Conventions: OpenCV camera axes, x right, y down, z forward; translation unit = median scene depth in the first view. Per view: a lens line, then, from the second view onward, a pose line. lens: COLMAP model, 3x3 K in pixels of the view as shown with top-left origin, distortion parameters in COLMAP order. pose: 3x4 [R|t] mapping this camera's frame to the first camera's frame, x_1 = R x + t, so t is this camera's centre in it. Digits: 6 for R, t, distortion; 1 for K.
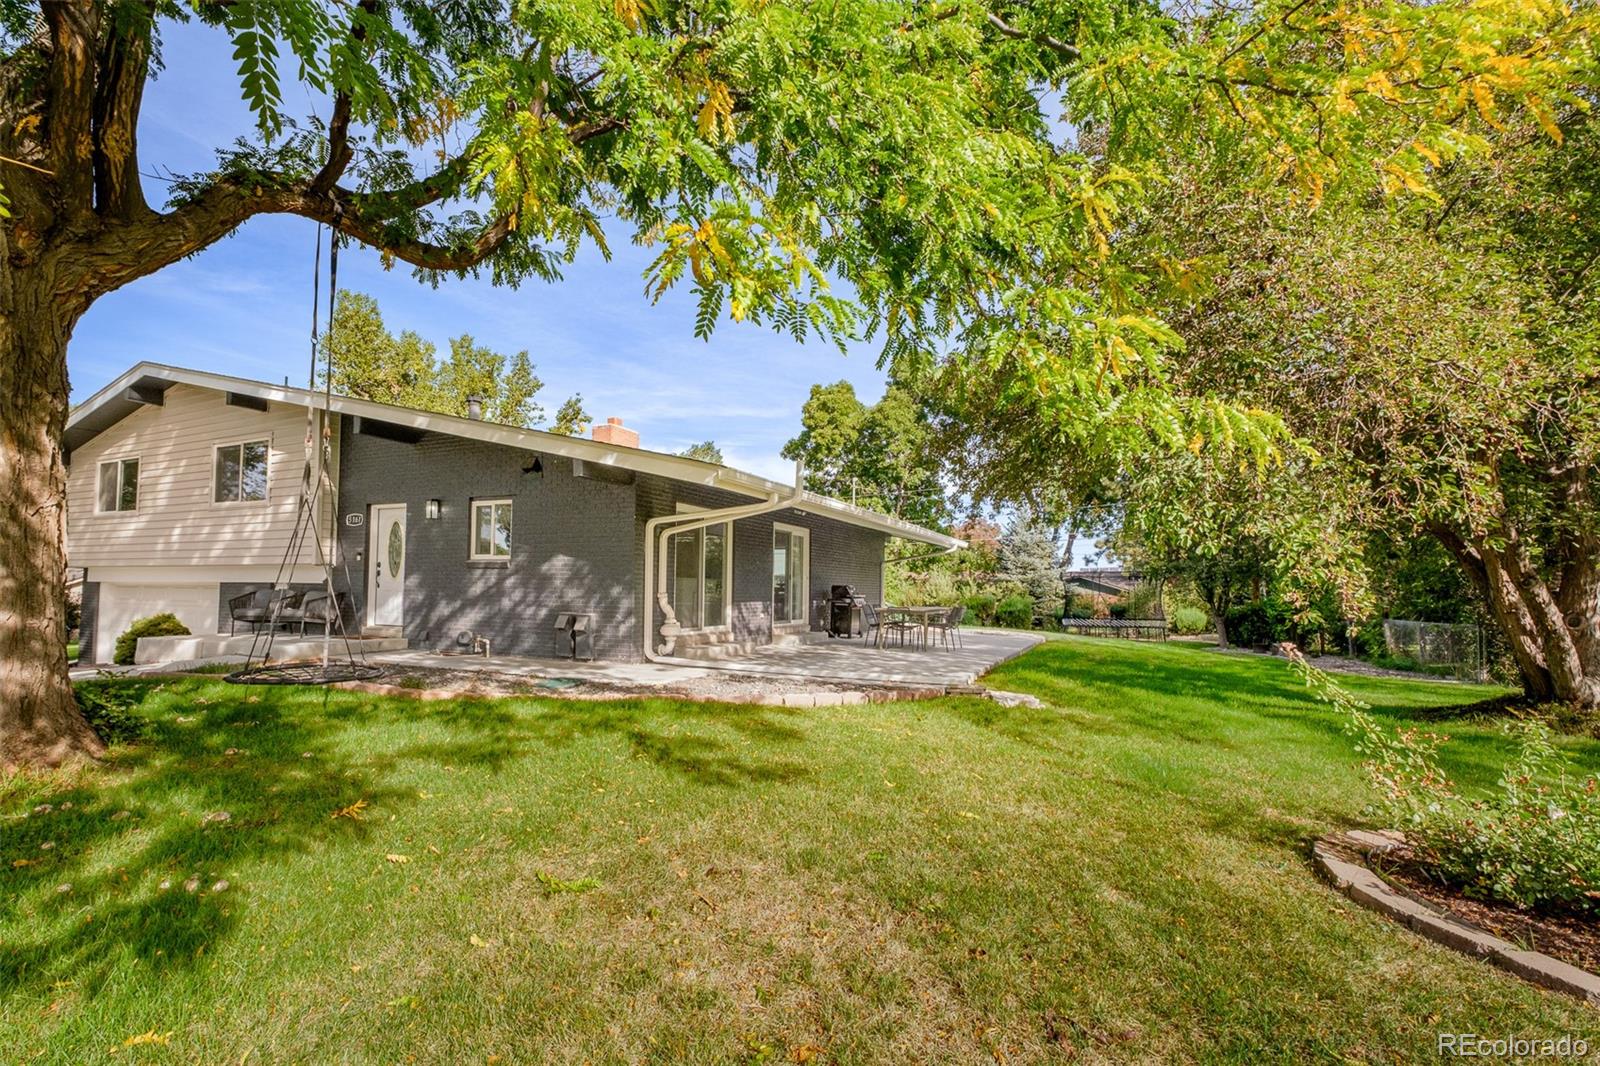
lens RADIAL K [[686.9, 0, 793.6], [0, 686.9, 536.0], [0, 0, 1]] dist [-0.005418, -0.000193]
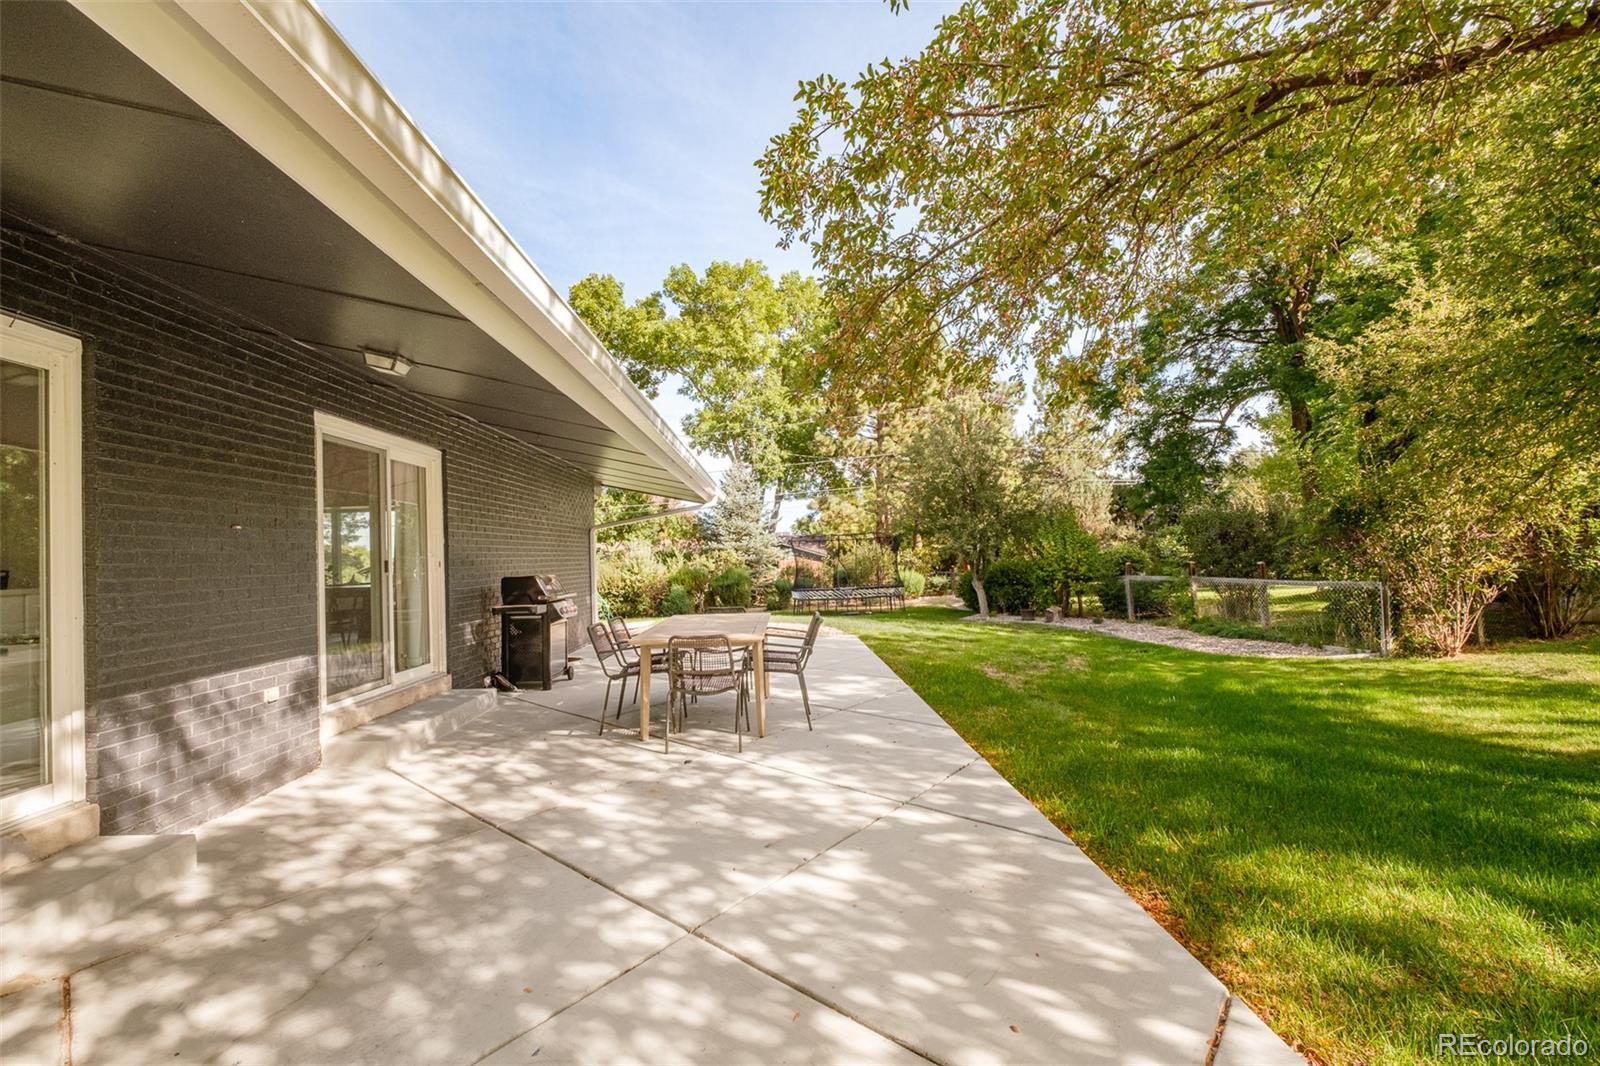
lens RADIAL K [[686.9, 0, 793.6], [0, 686.9, 536.0], [0, 0, 1]] dist [-0.005418, -0.000193]
pose [[0.893415, -0.034323, 0.447920, 0.025120], [0.014847, 0.998788, 0.046921, 0.024518], [-0.448987, -0.035270, 0.892842, 0.490662]]
